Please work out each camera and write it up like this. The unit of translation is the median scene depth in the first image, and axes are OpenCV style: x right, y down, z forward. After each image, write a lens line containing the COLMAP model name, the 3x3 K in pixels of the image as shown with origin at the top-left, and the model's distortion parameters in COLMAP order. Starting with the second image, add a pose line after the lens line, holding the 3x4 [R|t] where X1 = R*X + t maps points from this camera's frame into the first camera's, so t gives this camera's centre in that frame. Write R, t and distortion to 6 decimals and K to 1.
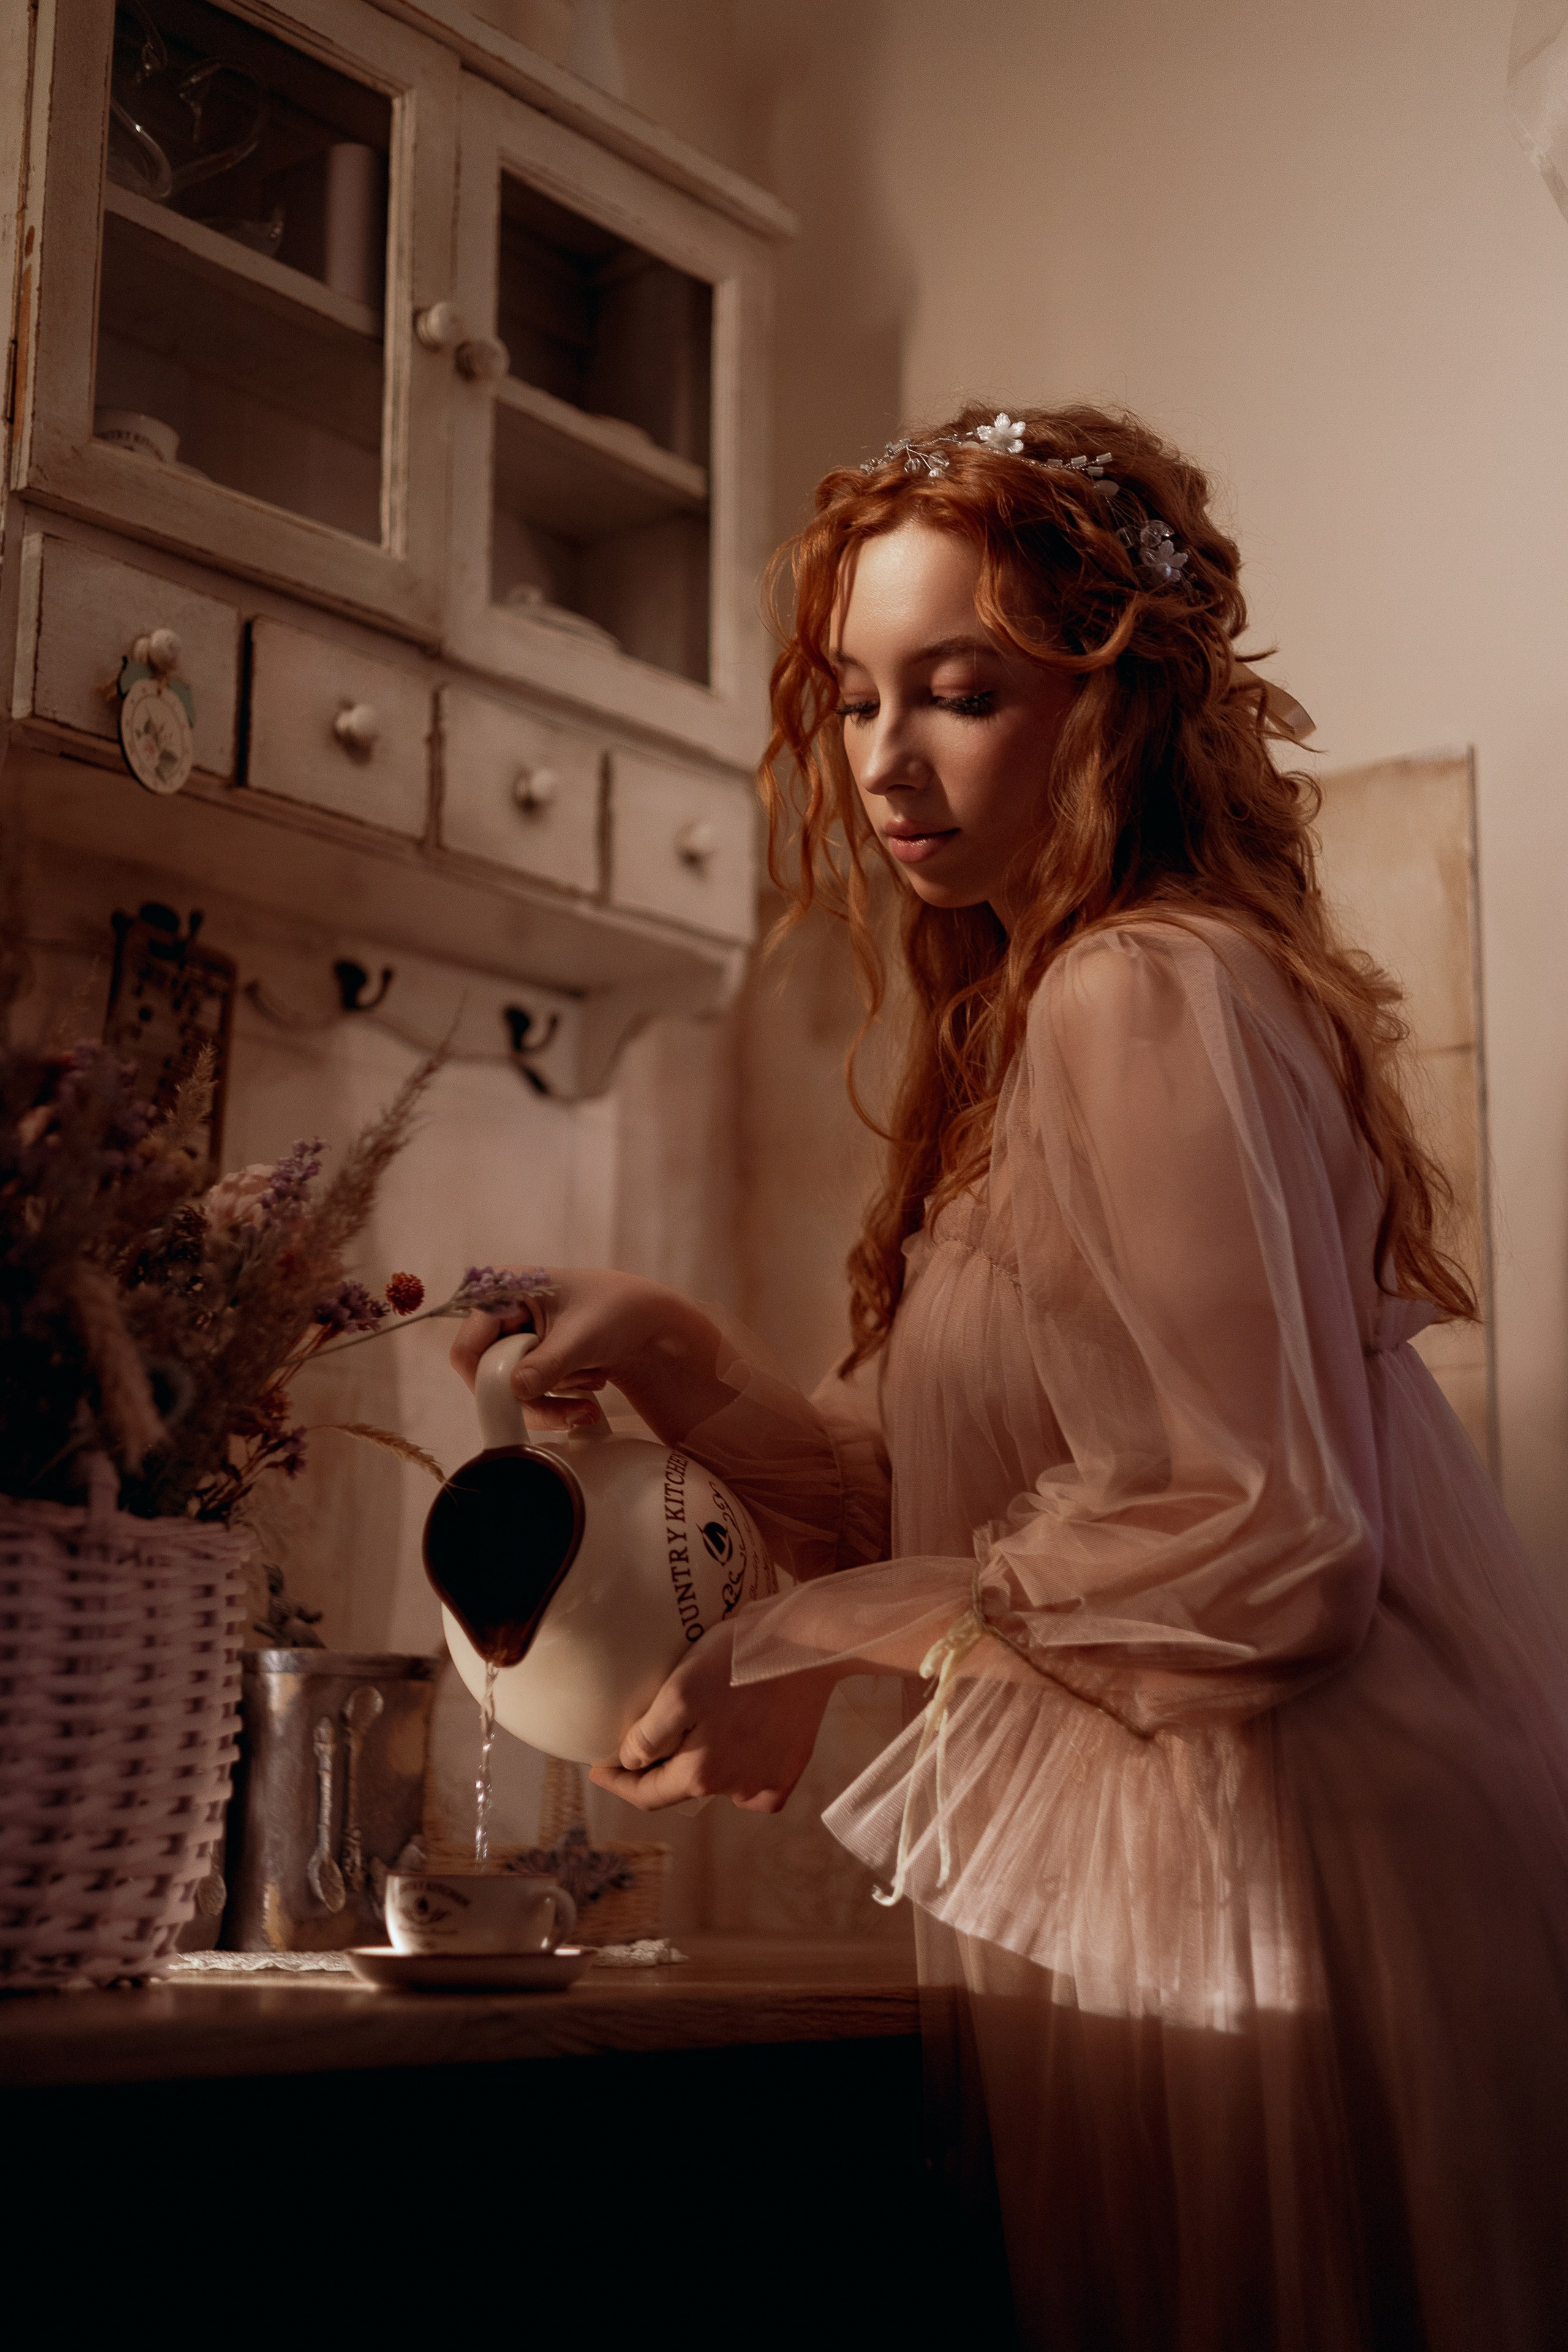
lens RADIAL K [[3260.8, 0, 784.0], [0, 3260.8, 1176.0], [0, 0, 1]] dist [0.006903, -0.040378]
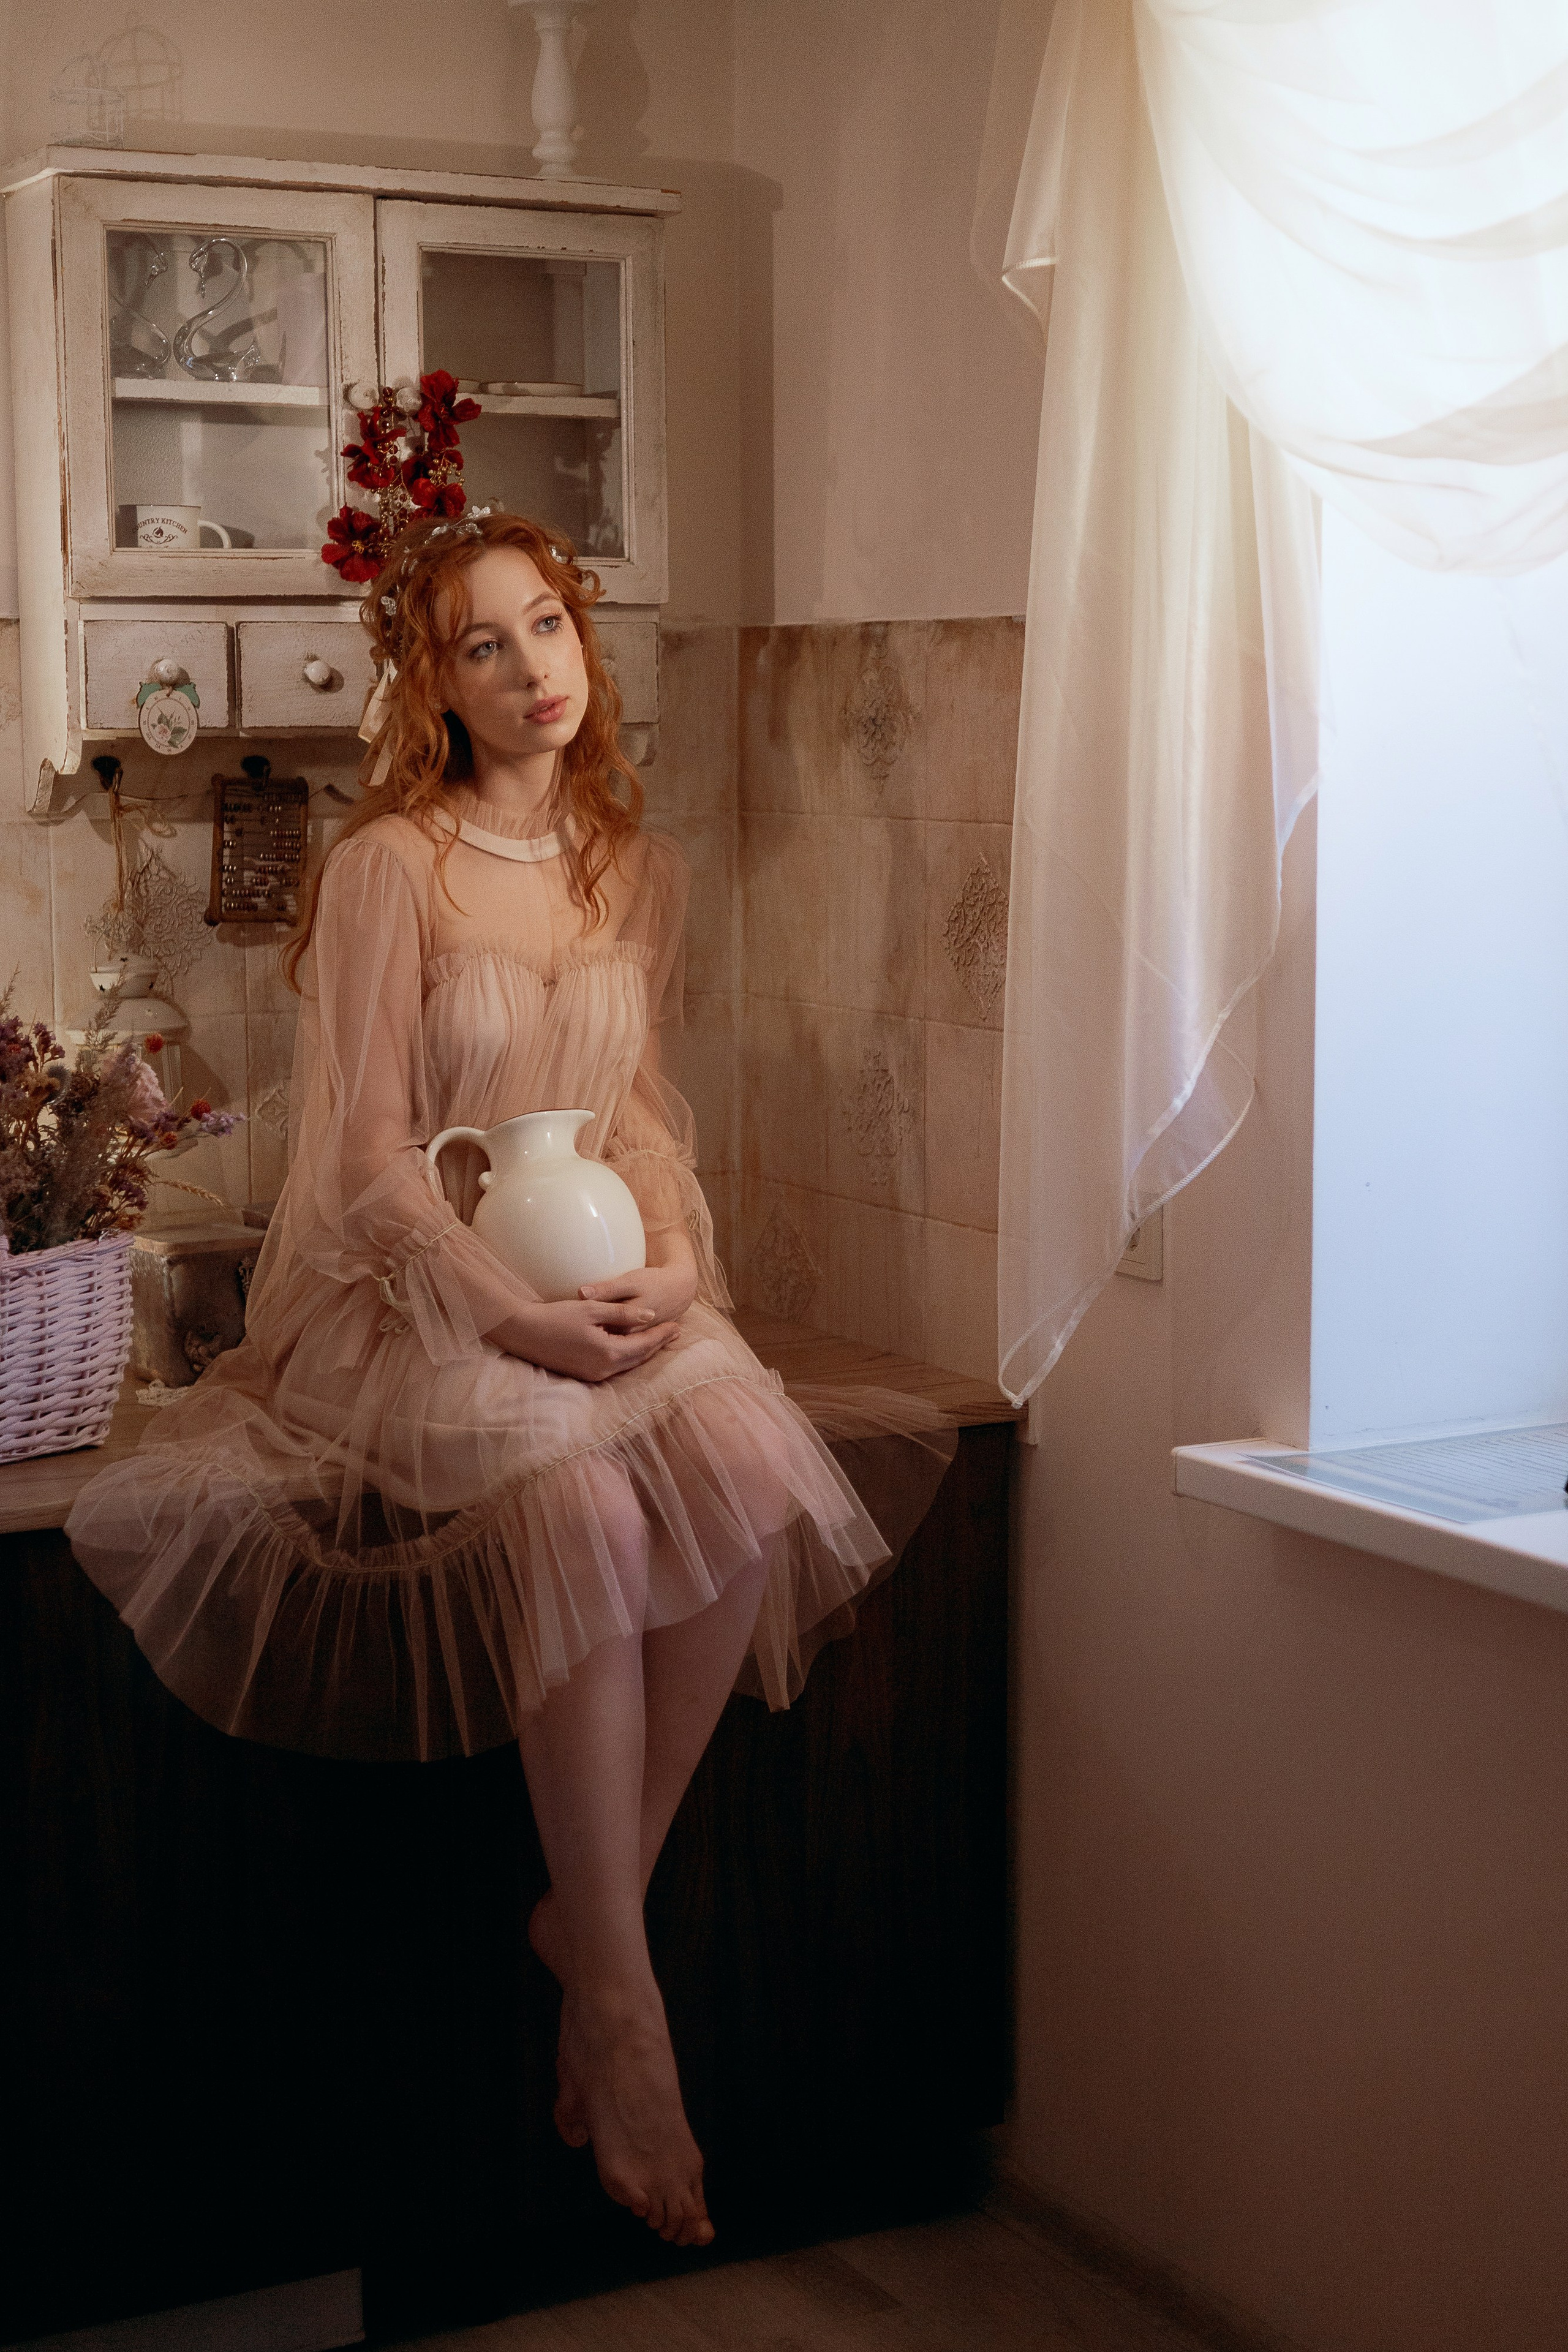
lens RADIAL K [[3260.8, 0, 784.0], [0, 3260.8, 1176.0], [0, 0, 1]] dist [0.006903, -0.040378]
pose [[0.920940, 0.047929, -0.386745, 0.737539], [0.081129, 0.947085, 0.310561, -0.386524], [0.381165, -0.317384, 0.868320, -0.438831]]
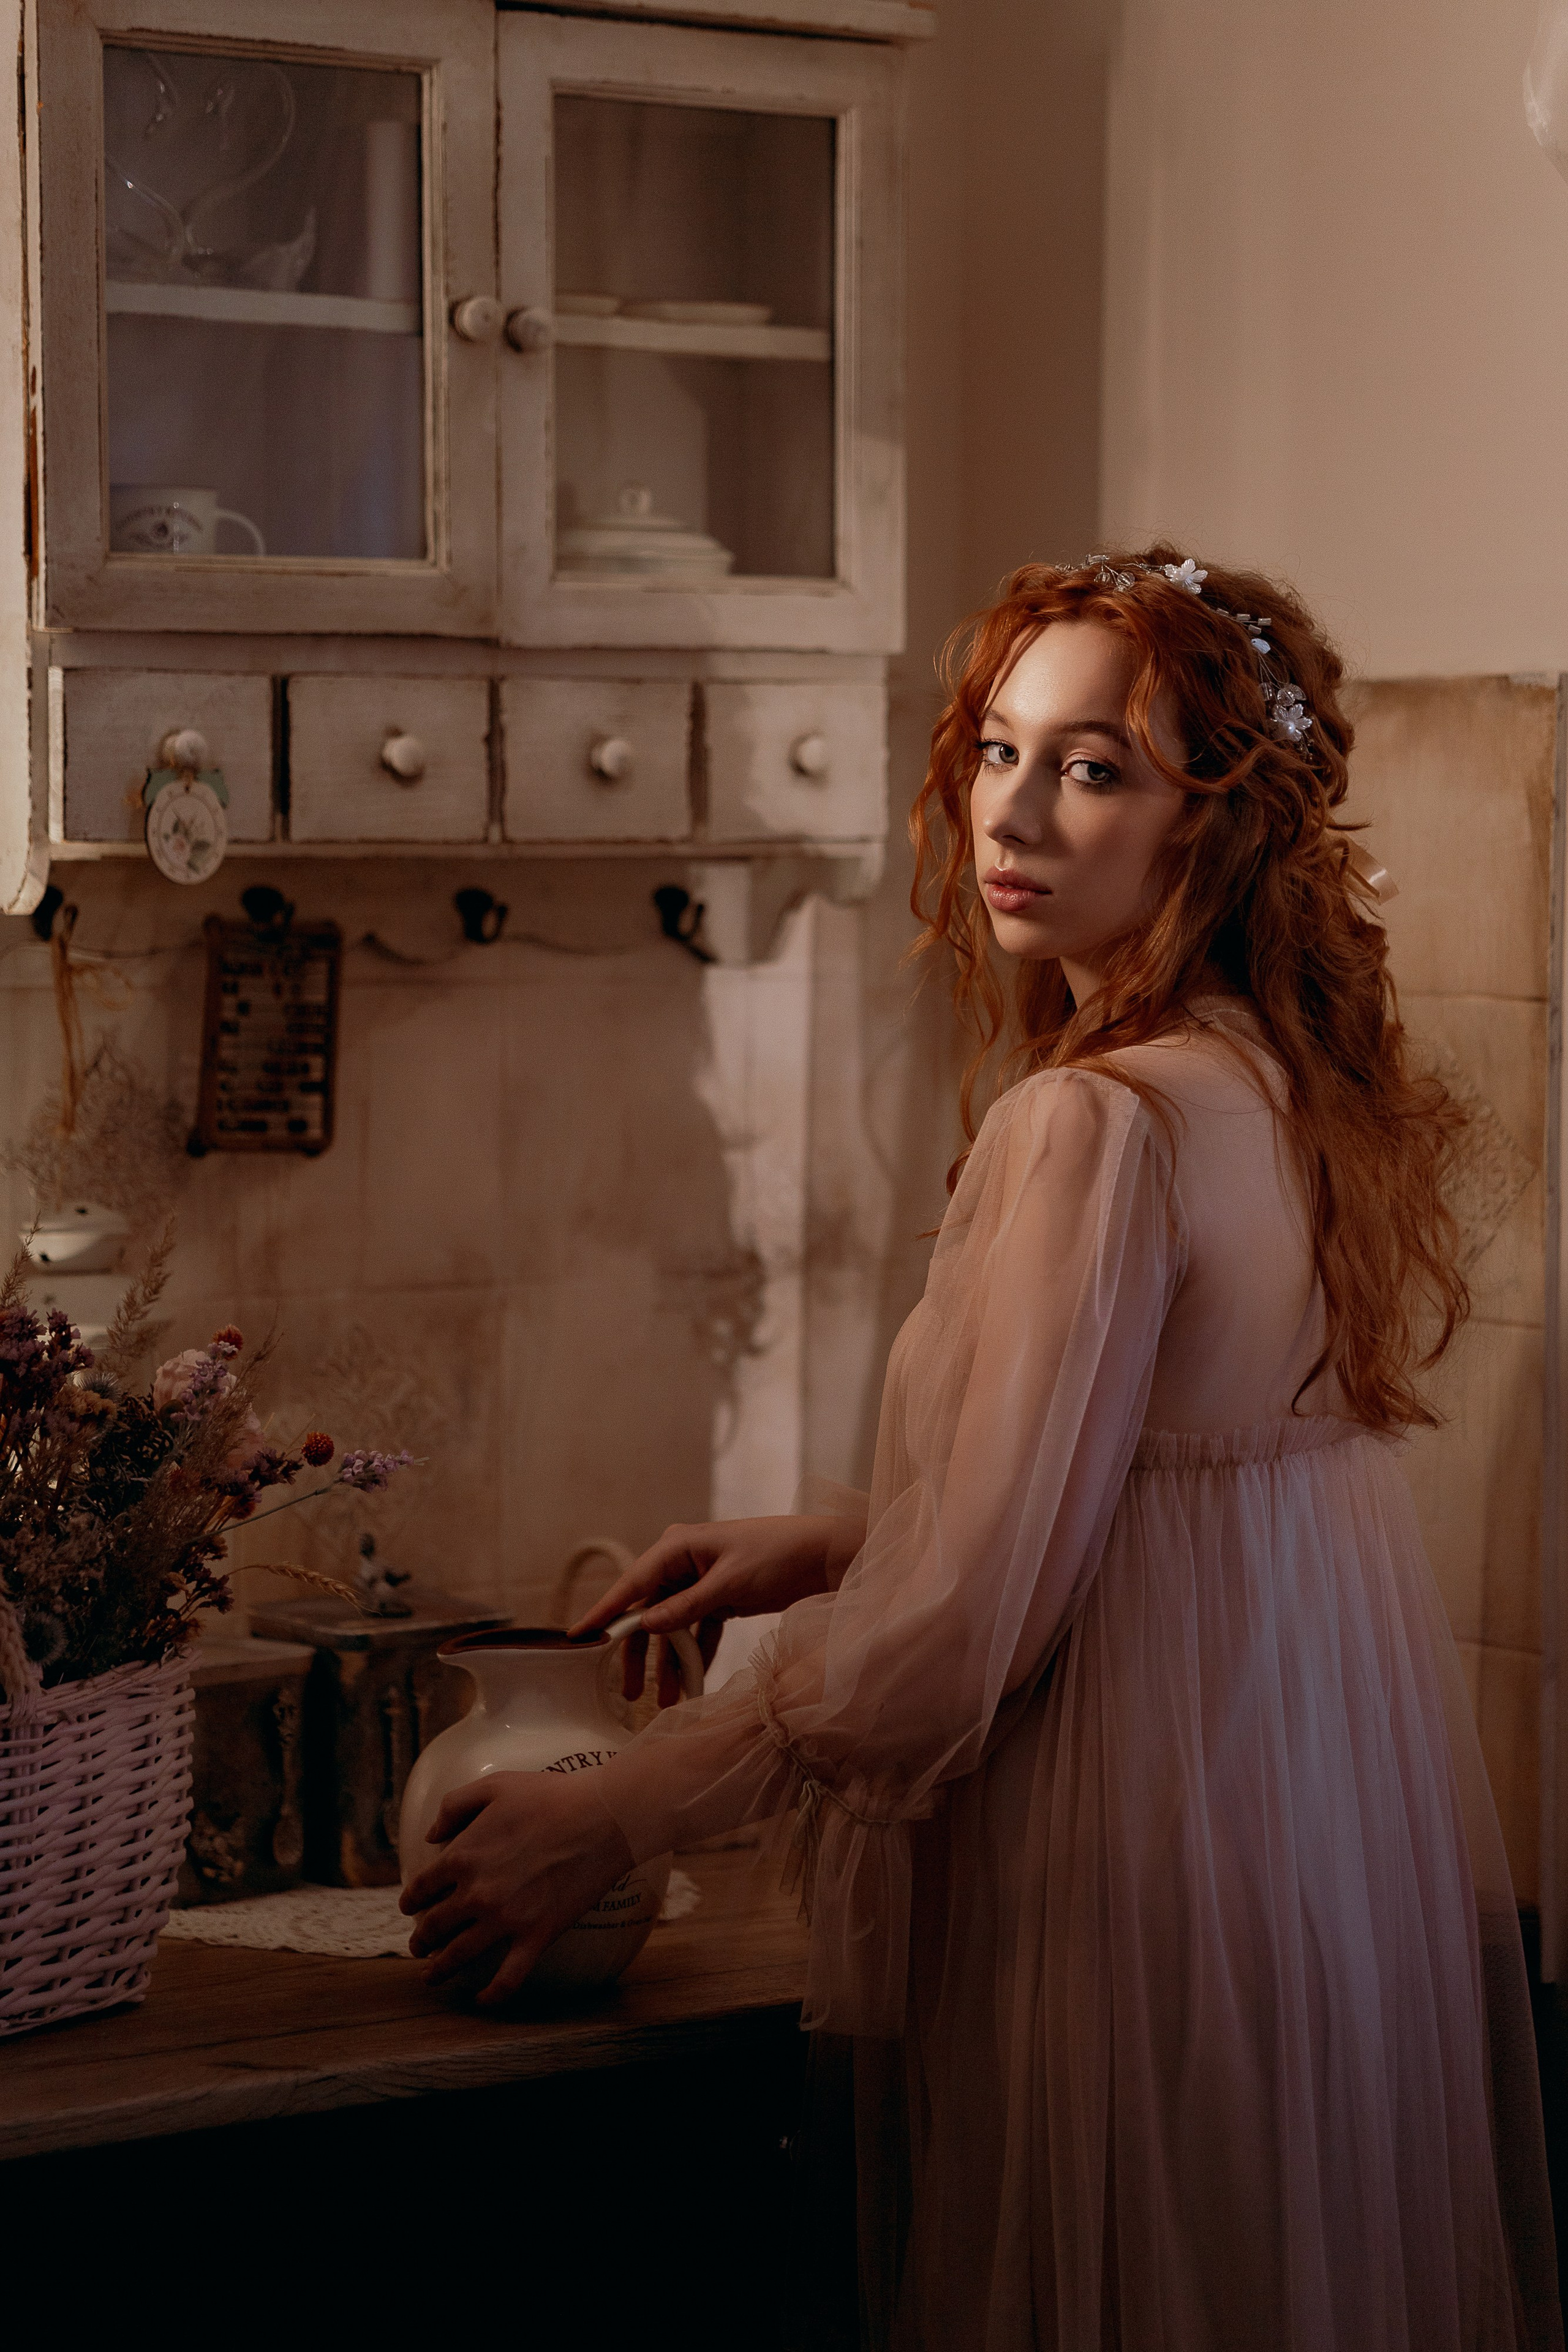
lens RADIAL K [[5273.5, 0, 784.0], [0, 5273.5, 1176.0], [0, 0, 1]] dist [0.245614, 0.466050]
pose [[0.960463, 0.017019, -0.277888, 0.456883], [0.054225, 0.967580, 0.246676, -0.413515], [0.273077, -0.251992, 0.928401, -0.578664]]
